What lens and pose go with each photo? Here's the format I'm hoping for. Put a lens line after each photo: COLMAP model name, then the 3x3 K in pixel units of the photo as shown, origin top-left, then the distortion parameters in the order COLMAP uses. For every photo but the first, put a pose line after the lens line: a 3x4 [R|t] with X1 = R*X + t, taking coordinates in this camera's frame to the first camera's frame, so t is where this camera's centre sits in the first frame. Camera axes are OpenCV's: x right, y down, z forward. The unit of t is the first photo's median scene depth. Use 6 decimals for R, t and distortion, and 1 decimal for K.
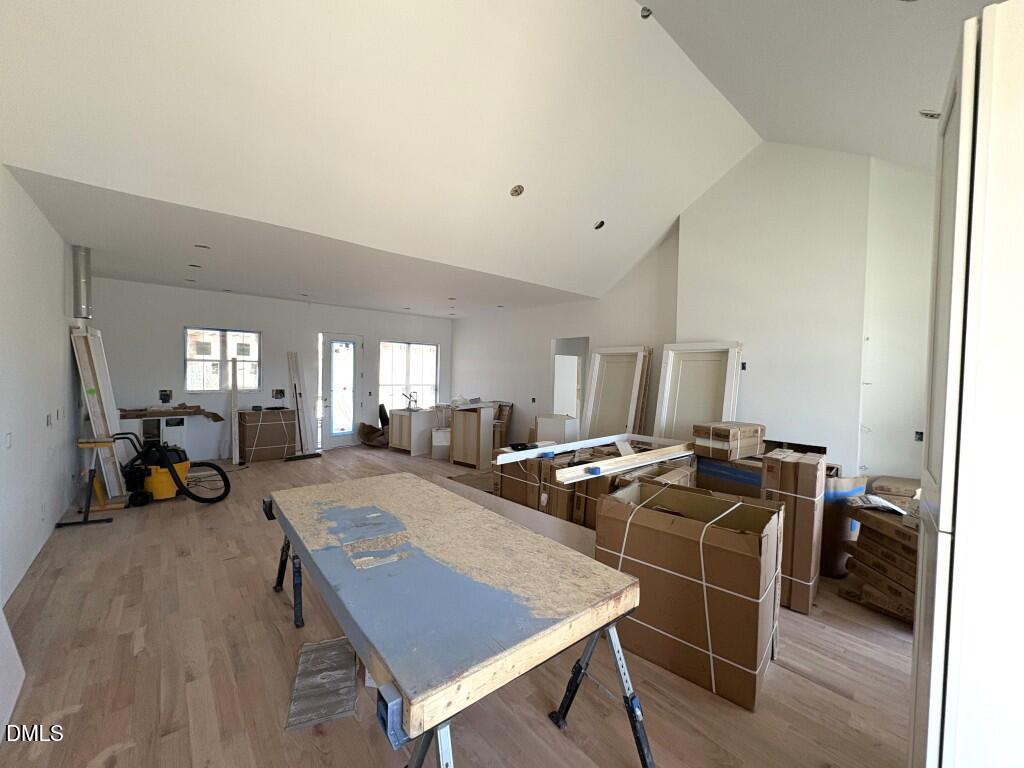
lens RADIAL K [[413.4, 0, 511.6], [0, 413.4, 386.5], [0, 0, 1]] dist [0.000521, -0.000847]
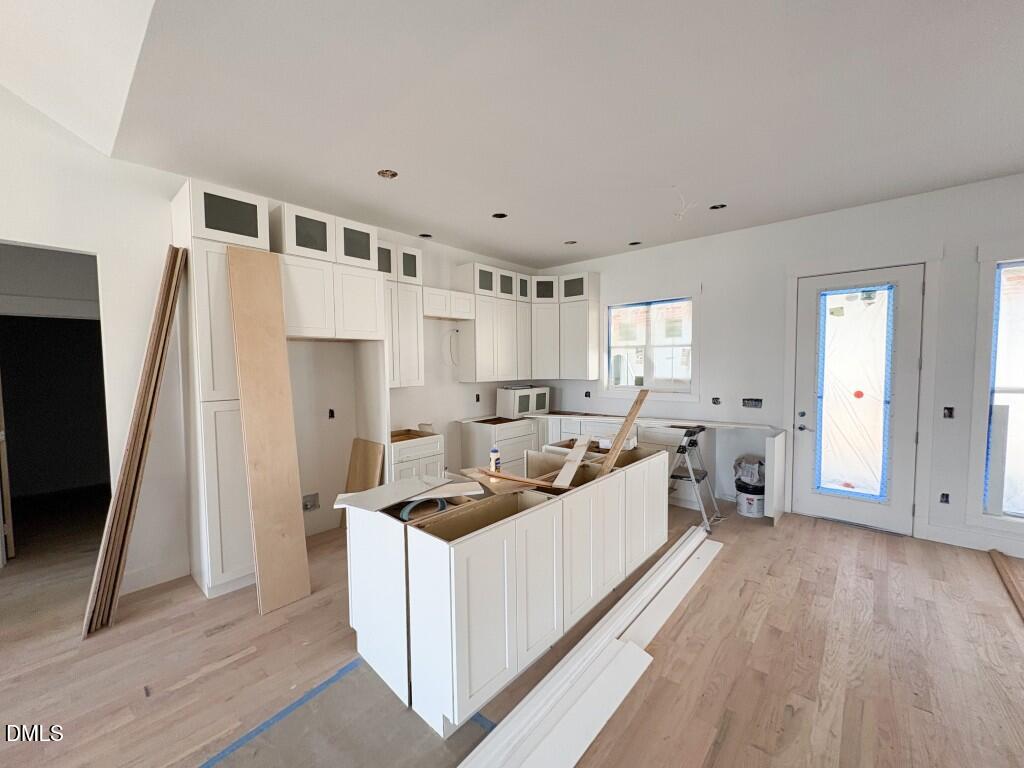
lens RADIAL K [[412.3, 0, 512.3], [0, 412.3, 384.7], [0, 0, 1]] dist [0.000278, -0.000393]
pose [[0.145265, 0.034540, -0.988790, -0.053573], [-0.018134, 0.999316, 0.032244, -0.030254], [0.989227, 0.013247, 0.145792, 1.267086]]
